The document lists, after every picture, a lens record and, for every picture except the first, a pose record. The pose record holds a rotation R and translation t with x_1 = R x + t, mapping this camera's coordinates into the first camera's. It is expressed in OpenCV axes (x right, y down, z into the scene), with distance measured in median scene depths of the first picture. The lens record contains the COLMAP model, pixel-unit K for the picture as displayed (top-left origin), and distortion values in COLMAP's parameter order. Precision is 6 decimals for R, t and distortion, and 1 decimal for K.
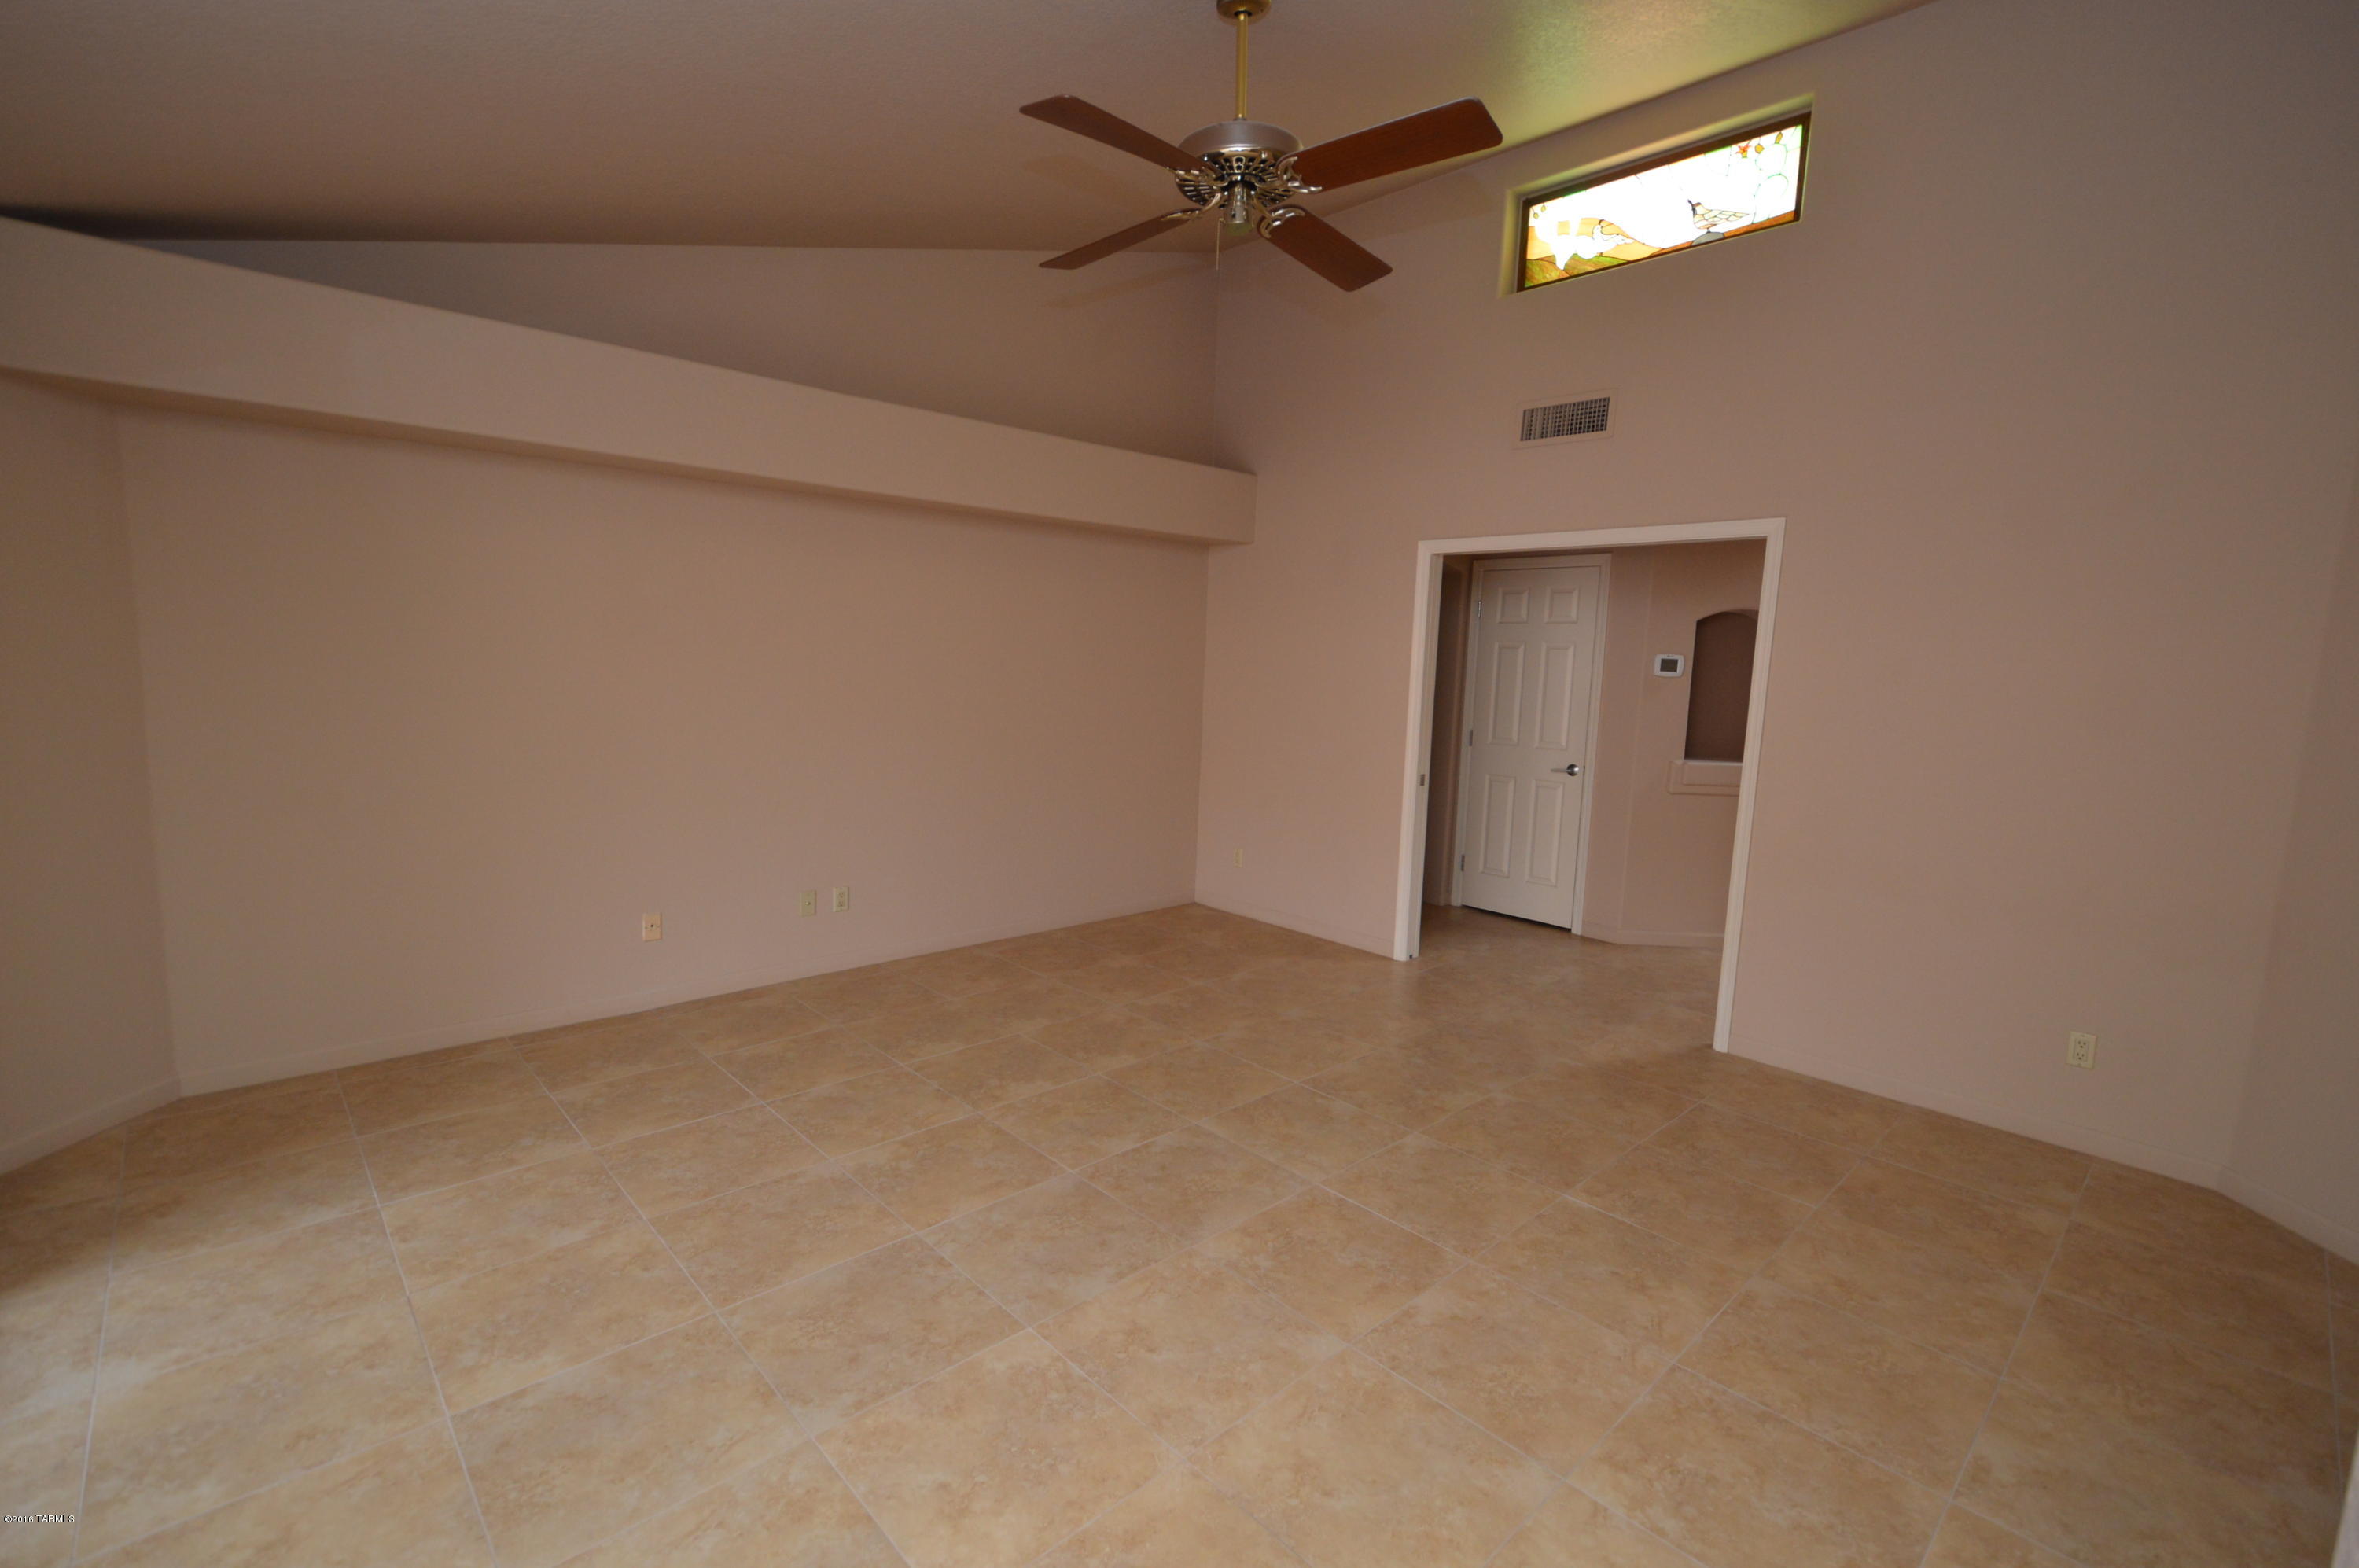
lens RADIAL K [[1042.2, 0, 1181.9], [0, 1042.2, 778.5], [0, 0, 1]] dist [-0.000227, -0.001878]
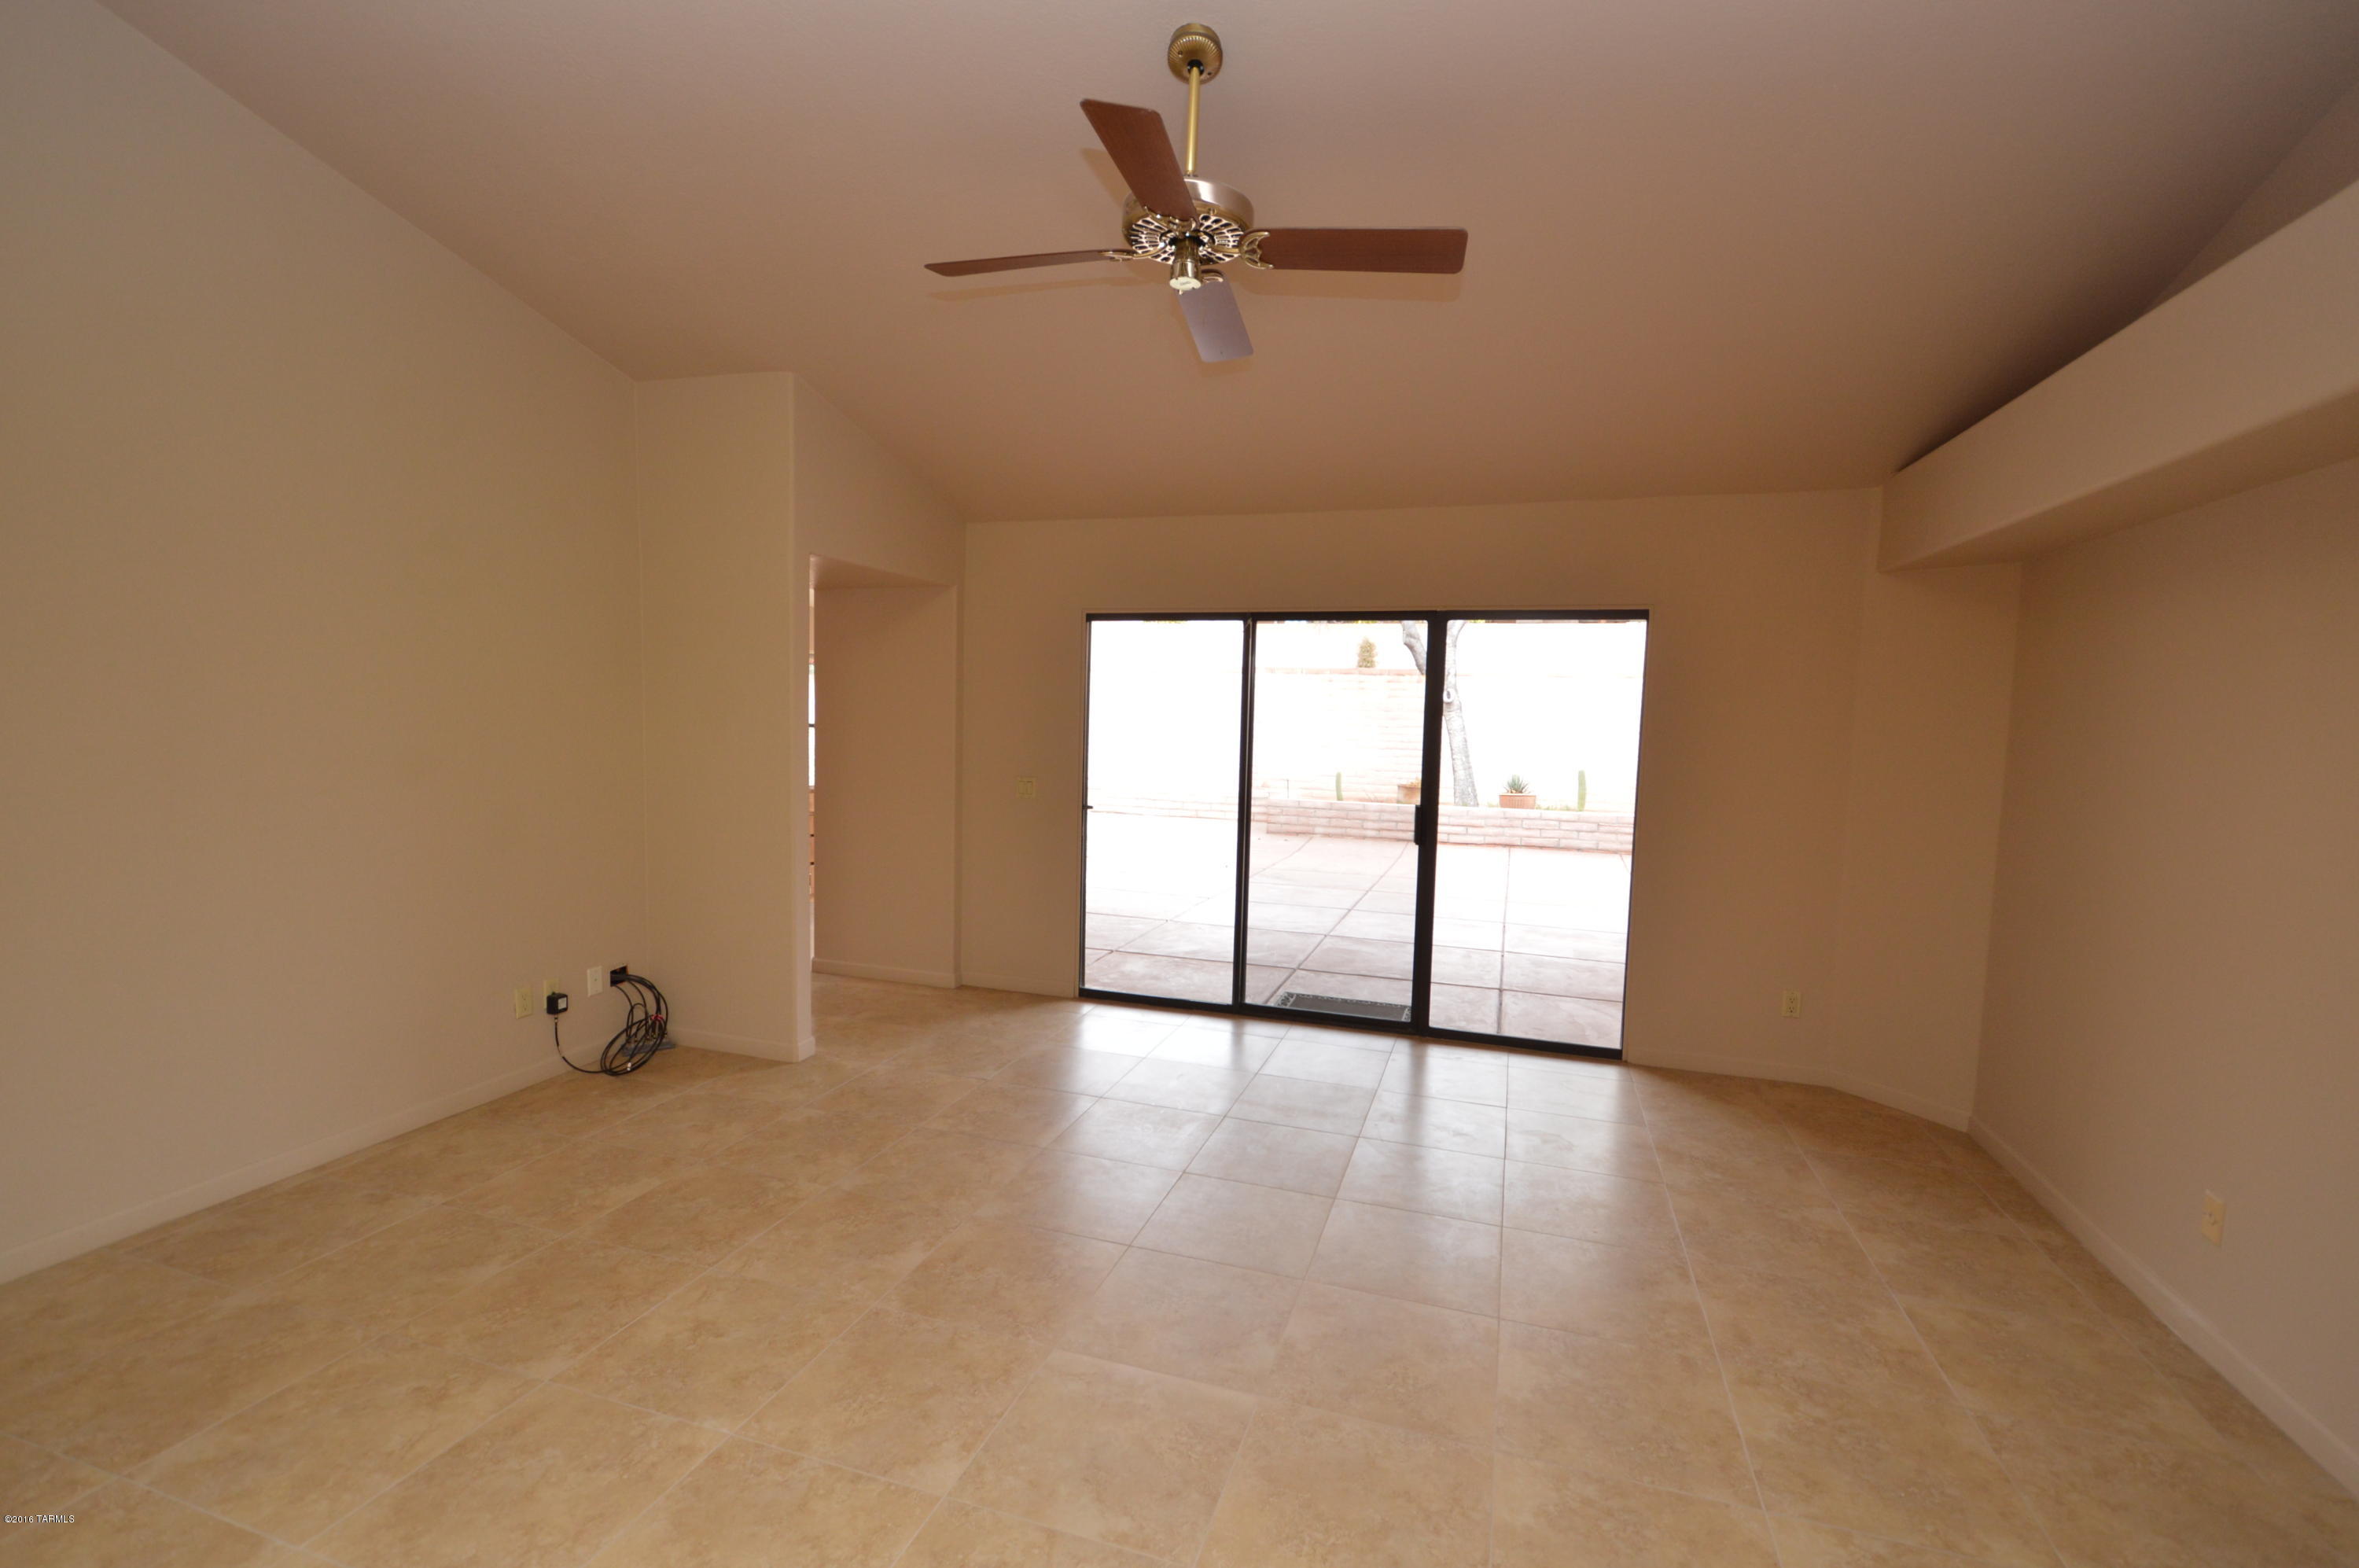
lens RADIAL K [[1042.2, 0, 1181.5], [0, 1042.2, 790.9], [0, 0, 1]] dist [-0.000227, -0.001878]
pose [[-0.876564, -0.017196, -0.480977, 0.410821], [-0.110967, 0.979657, 0.167208, -0.177710], [0.468317, 0.199941, -0.860641, 1.540688]]
